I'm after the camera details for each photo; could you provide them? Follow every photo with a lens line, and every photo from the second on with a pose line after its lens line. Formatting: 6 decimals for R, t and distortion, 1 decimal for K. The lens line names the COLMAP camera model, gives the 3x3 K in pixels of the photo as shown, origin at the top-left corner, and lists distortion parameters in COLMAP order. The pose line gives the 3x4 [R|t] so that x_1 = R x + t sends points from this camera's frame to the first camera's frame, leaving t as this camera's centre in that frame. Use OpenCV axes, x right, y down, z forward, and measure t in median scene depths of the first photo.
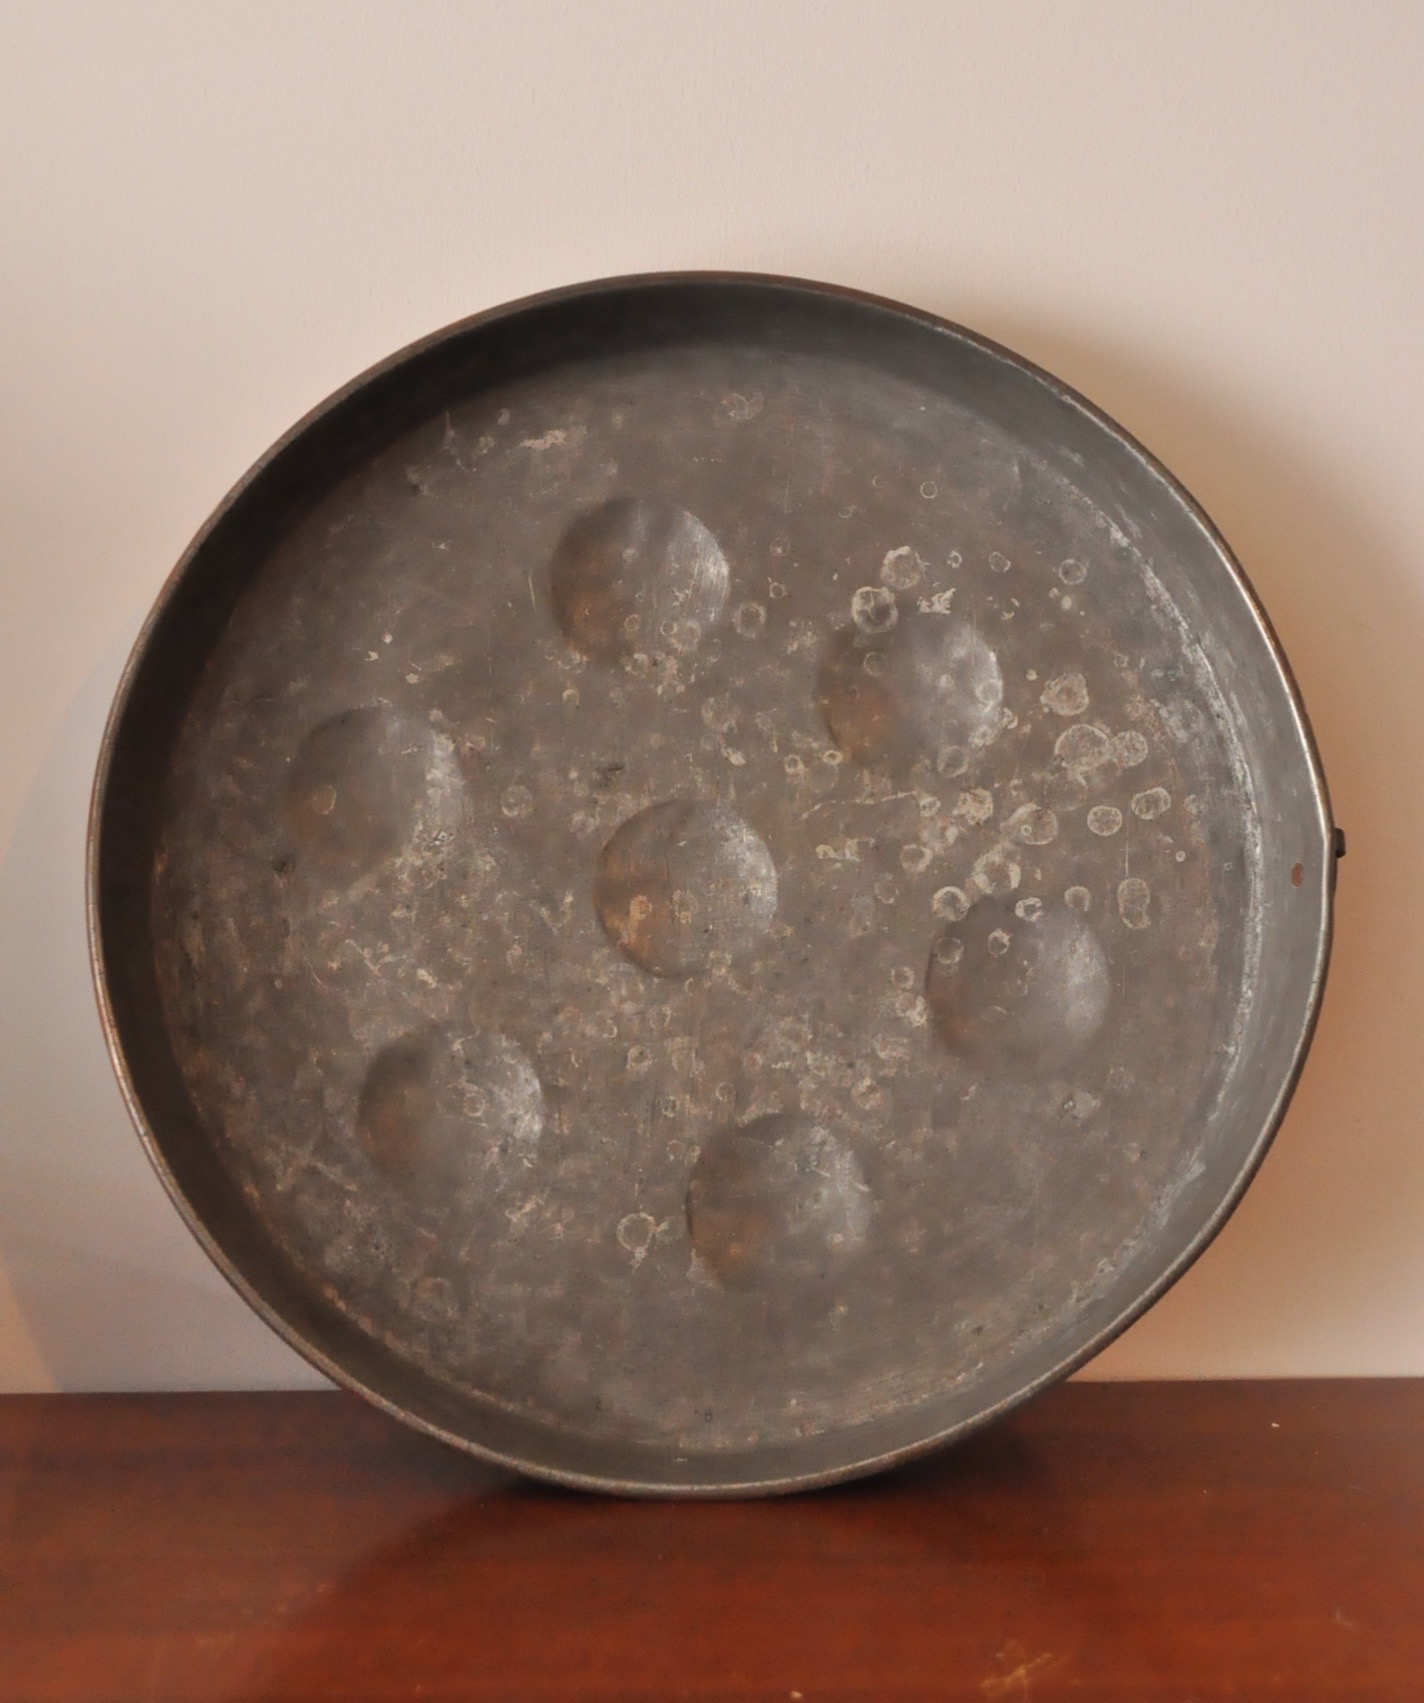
lens RADIAL K [[2115.0, 0, 704.9], [0, 2115.0, 849.1], [0, 0, 1]] dist [-0.028851, 0.000000]
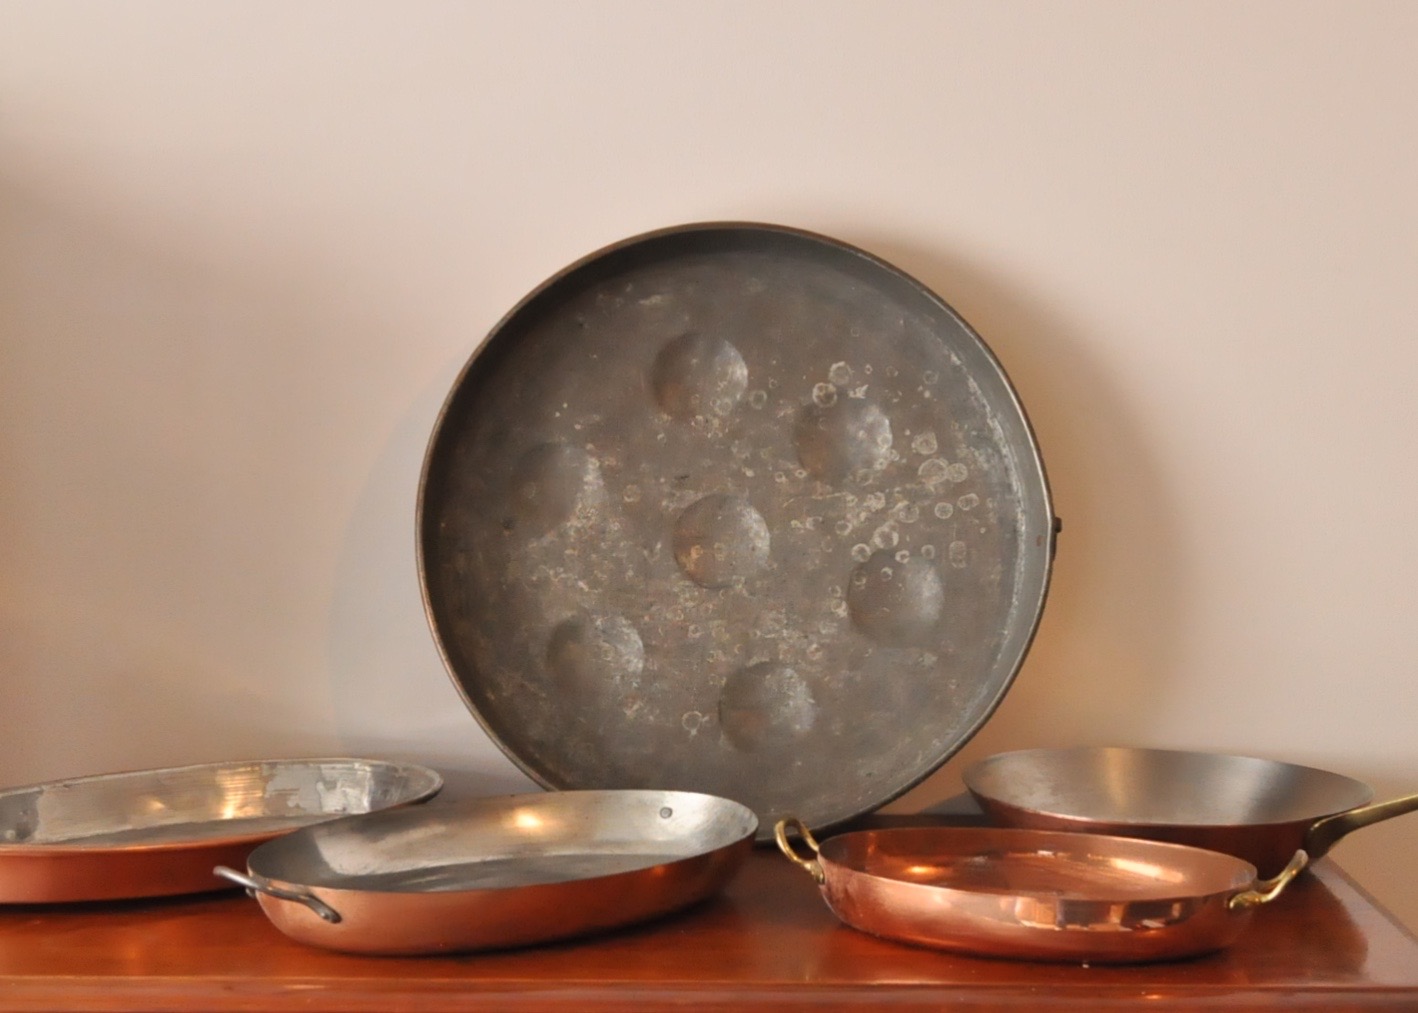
lens RADIAL K [[1821.7, 0, 714.7], [0, 1821.7, 508.5], [0, 0, 1]] dist [0.003326, 0.000000]
pose [[0.999768, 0.021453, 0.001729, -0.018418], [-0.021441, 0.999748, -0.006576, -0.000210], [-0.001870, 0.006537, 0.999977, -0.629802]]
